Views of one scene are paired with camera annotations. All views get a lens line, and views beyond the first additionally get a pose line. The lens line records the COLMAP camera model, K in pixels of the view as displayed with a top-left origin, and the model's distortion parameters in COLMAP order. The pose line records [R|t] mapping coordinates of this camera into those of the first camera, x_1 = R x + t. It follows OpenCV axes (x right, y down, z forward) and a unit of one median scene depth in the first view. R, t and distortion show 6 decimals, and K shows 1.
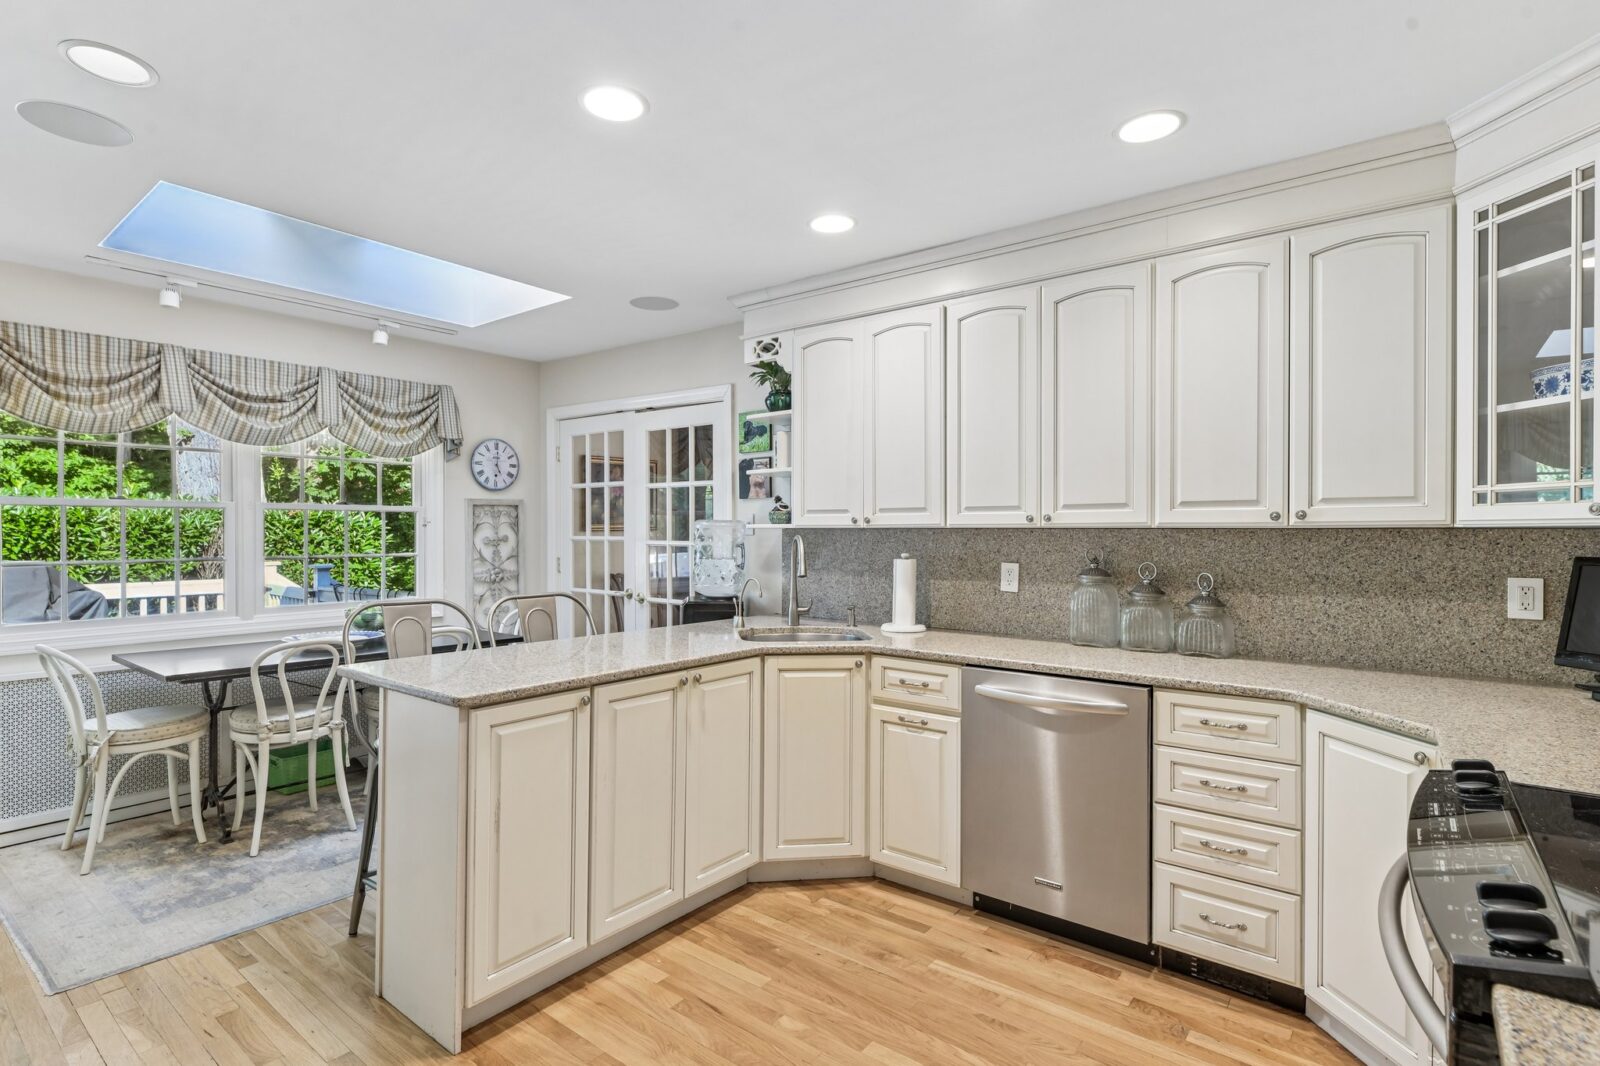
lens RADIAL K [[775.0, 0, 798.8], [0, 775.0, 530.4], [0, 0, 1]] dist [0.014545, -0.002082]
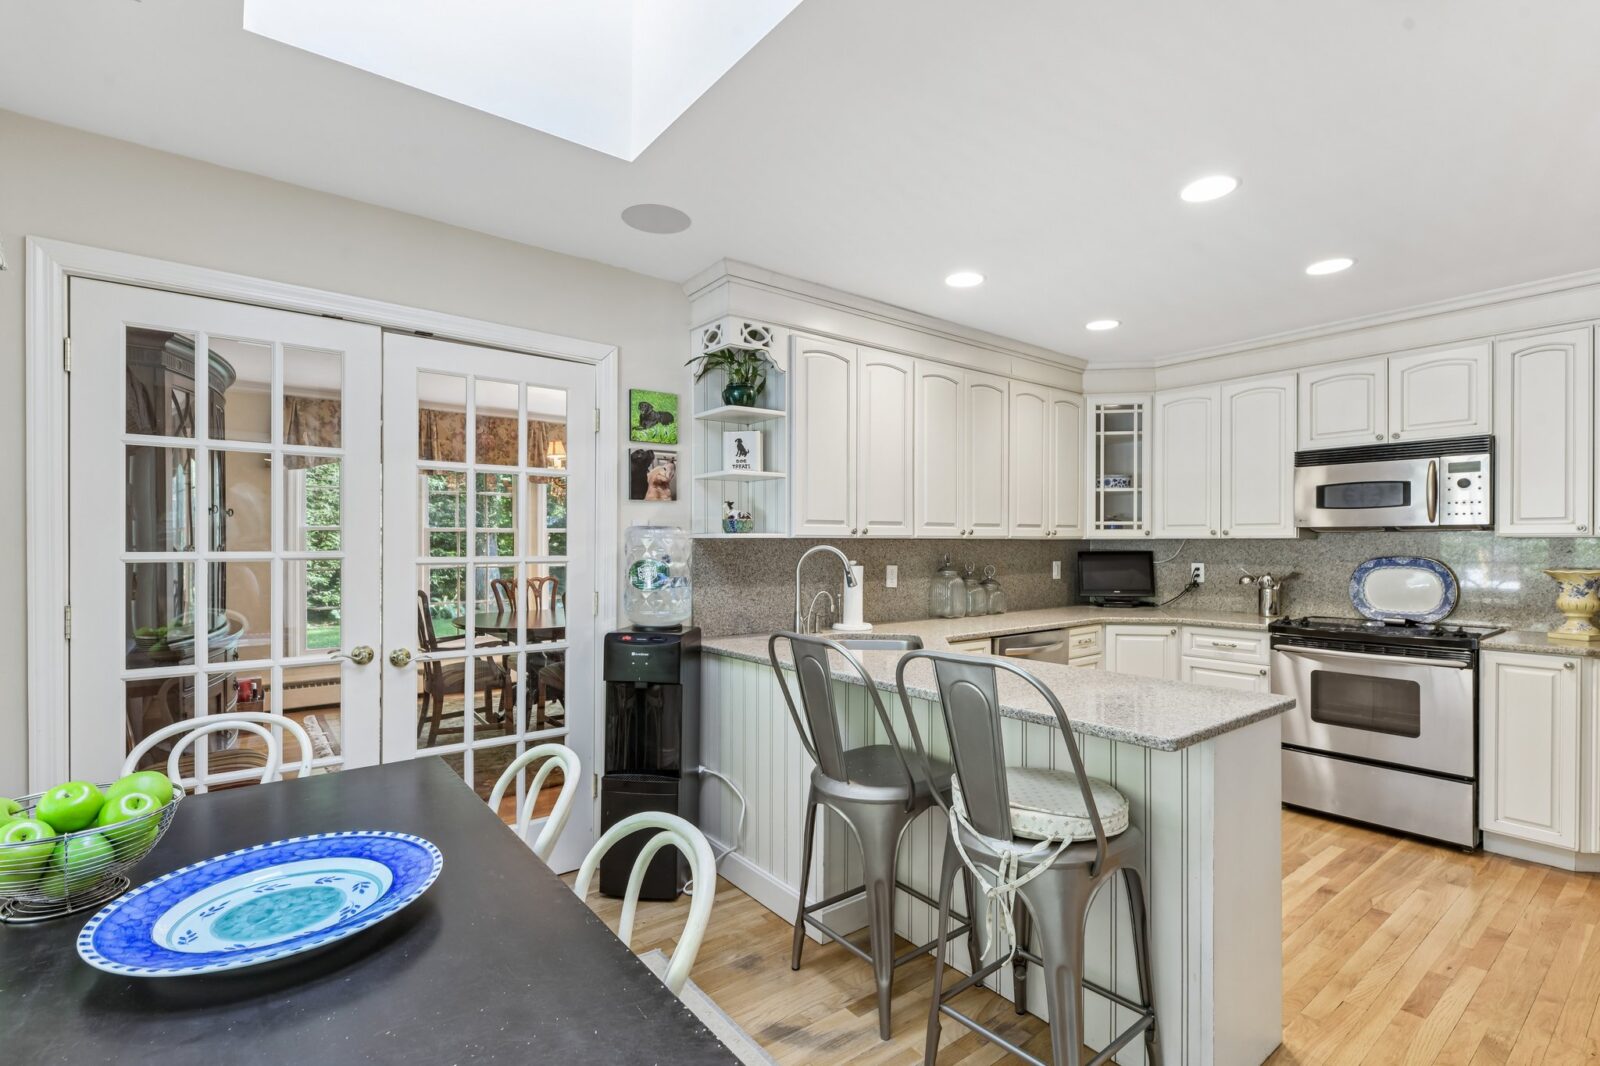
lens RADIAL K [[735.1, 0, 796.2], [0, 735.1, 543.3], [0, 0, 1]] dist [0.004333, 0.000030]
pose [[0.254449, 0.000341, 0.967086, -0.963962], [0.000876, 0.999999, -0.000583, 0.005366], [-0.967086, 0.000995, 0.254449, 0.841019]]
